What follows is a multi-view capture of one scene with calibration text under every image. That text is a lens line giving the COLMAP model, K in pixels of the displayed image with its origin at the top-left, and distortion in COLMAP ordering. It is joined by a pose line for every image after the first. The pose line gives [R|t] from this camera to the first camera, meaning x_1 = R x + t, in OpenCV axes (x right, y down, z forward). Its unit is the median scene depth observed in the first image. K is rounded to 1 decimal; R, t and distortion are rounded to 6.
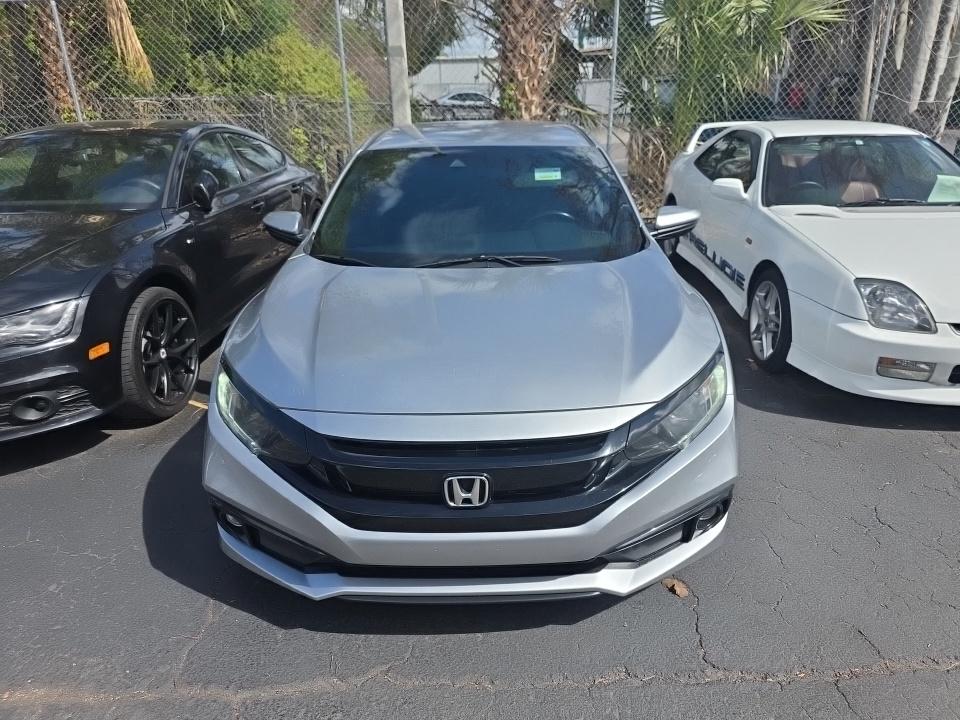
lens RADIAL K [[672.3, 0, 477.0], [0, 672.3, 374.0], [0, 0, 1]] dist [-0.003994, -0.005089]
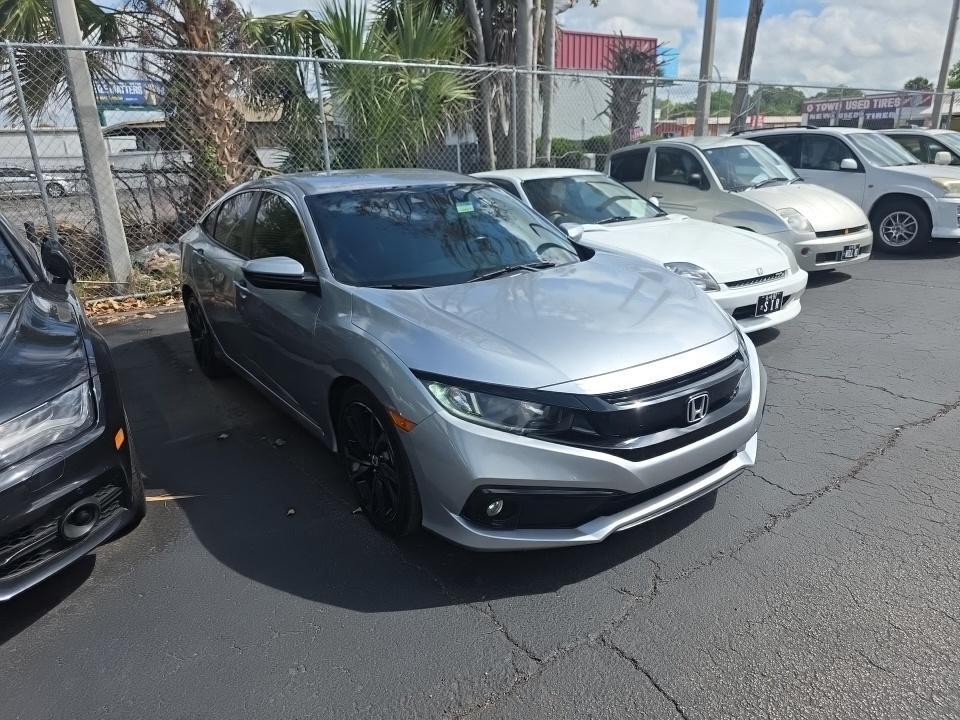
lens RADIAL K [[647.9, 0, 501.8], [0, 647.9, 359.2], [0, 0, 1]] dist [0.033323, -0.029883]
pose [[0.801860, -0.188920, 0.566859, -0.517458], [0.246413, 0.968825, -0.025682, 0.006438], [-0.544335, 0.160275, 0.823414, 0.054390]]
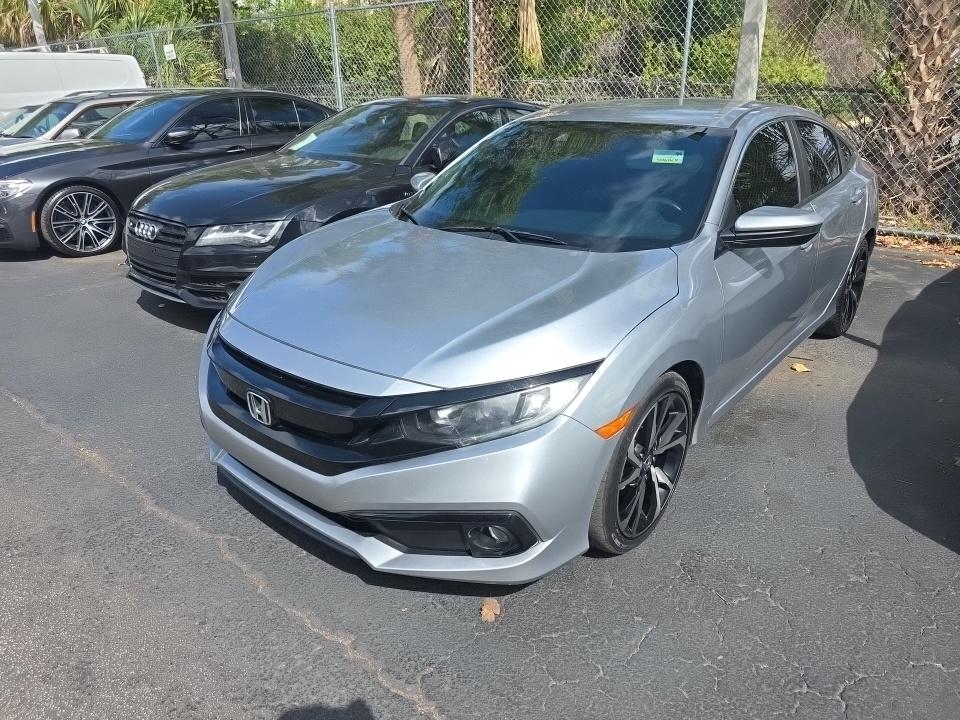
lens RADIAL K [[647.9, 0, 501.8], [0, 647.9, 359.2], [0, 0, 1]] dist [0.033323, -0.029883]
pose [[0.764515, 0.254908, -0.592062, 0.608008], [-0.252207, 0.963555, 0.089183, -0.070590], [0.593218, 0.081140, 0.800942, 0.233695]]
